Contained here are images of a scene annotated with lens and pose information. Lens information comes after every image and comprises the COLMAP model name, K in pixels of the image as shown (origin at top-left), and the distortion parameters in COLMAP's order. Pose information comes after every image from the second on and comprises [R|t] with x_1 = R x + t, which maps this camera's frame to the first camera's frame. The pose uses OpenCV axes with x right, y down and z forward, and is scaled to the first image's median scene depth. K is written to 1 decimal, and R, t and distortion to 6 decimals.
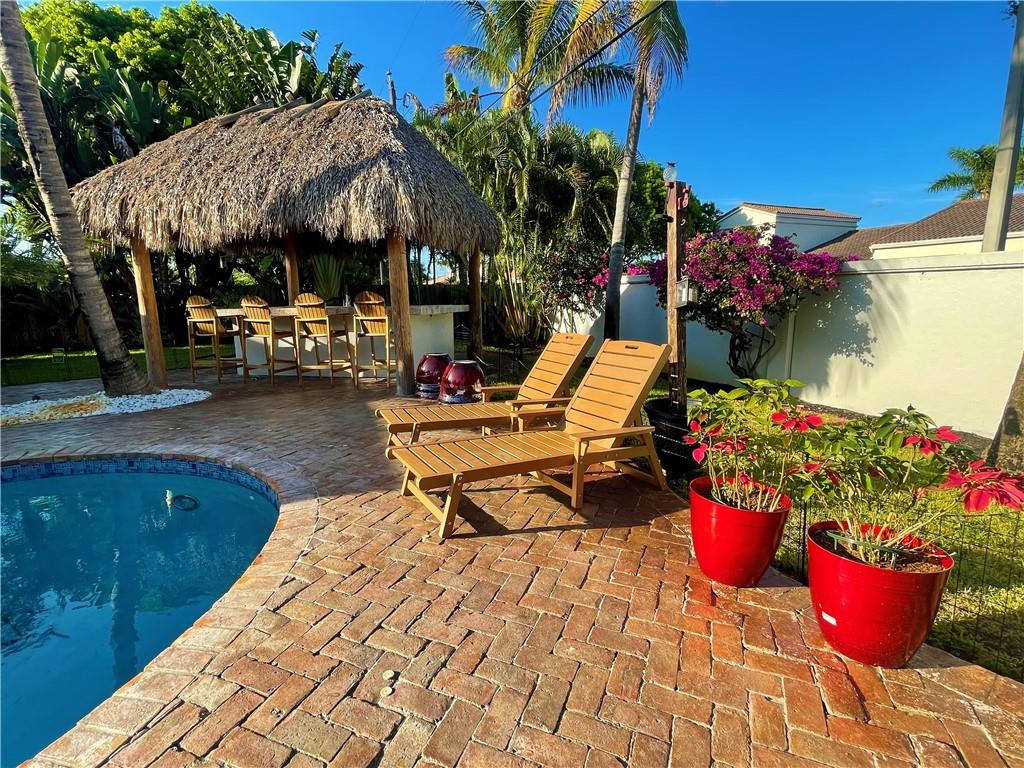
lens RADIAL K [[485.2, 0, 512.0], [0, 485.2, 384.0], [0, 0, 1]] dist [-0.000803, -0.000088]
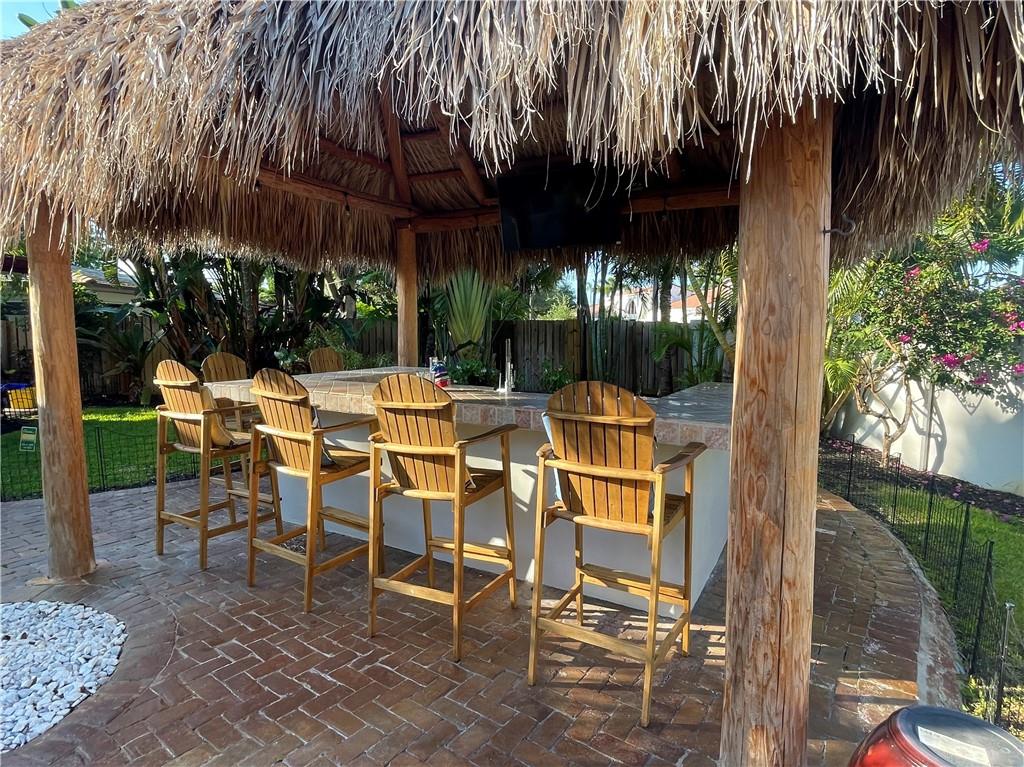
lens RADIAL K [[536.4, 0, 512.0], [0, 536.4, 383.5], [0, 0, 1]] dist [-0.000363, -0.000191]
pose [[0.961056, 0.050900, -0.271625, -0.250664], [-0.069971, 0.995683, -0.060988, -0.160795], [0.267348, 0.077619, 0.960469, 0.661899]]
